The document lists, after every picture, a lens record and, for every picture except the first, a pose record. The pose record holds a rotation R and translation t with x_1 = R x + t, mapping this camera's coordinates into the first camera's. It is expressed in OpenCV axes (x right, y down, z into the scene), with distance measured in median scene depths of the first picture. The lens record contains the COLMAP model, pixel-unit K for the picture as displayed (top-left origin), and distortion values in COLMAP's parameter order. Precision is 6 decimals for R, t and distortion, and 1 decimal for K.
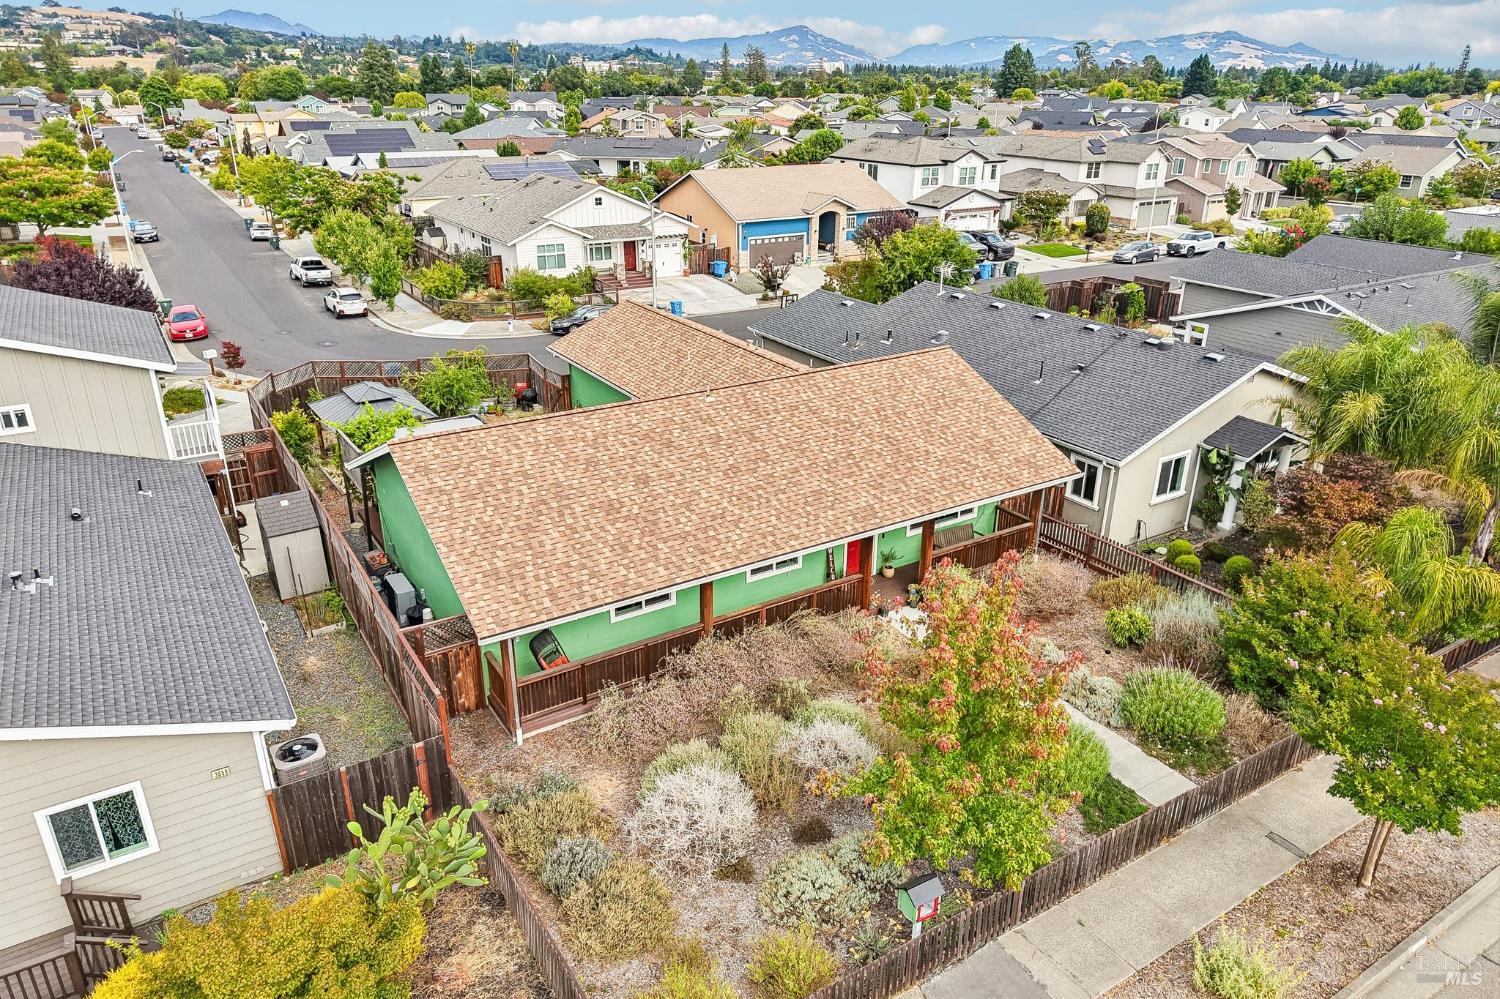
lens RADIAL K [[998.8, 0, 750.7], [0, 998.8, 516.4], [0, 0, 1]] dist [0.025669, -0.024798]
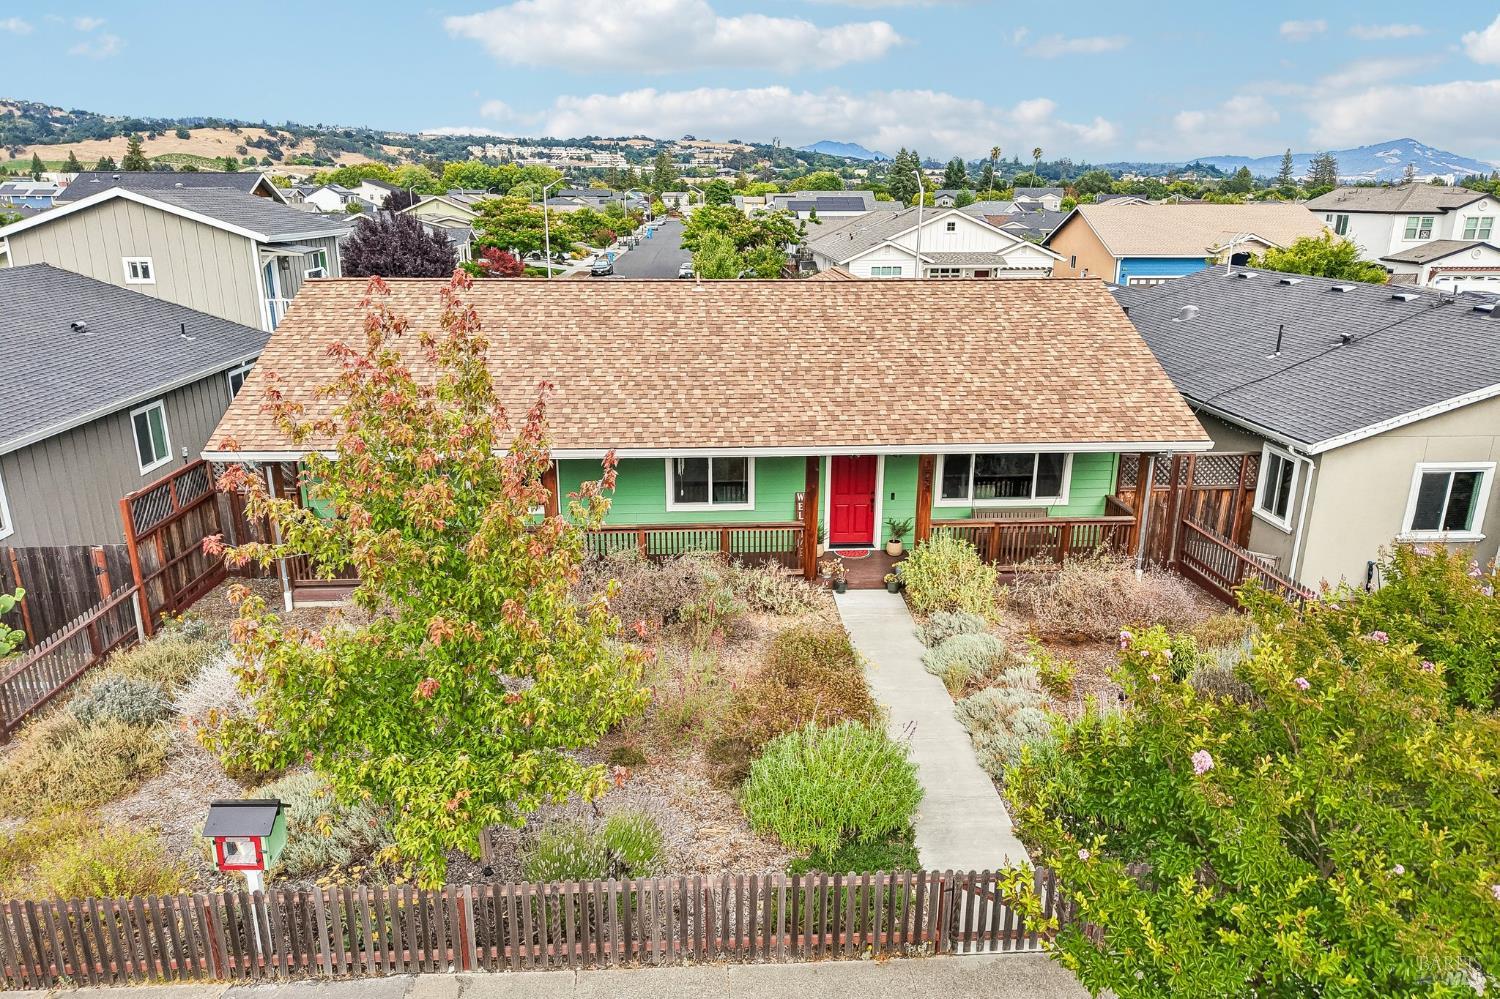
lens RADIAL K [[998.8, 0, 750.7], [0, 998.8, 516.4], [0, 0, 1]] dist [0.025669, -0.024798]
pose [[0.874882, 0.144955, -0.462135, 0.120851], [-0.192542, 0.979618, -0.057236, 0.030333], [0.444419, 0.139055, 0.884960, 0.102070]]
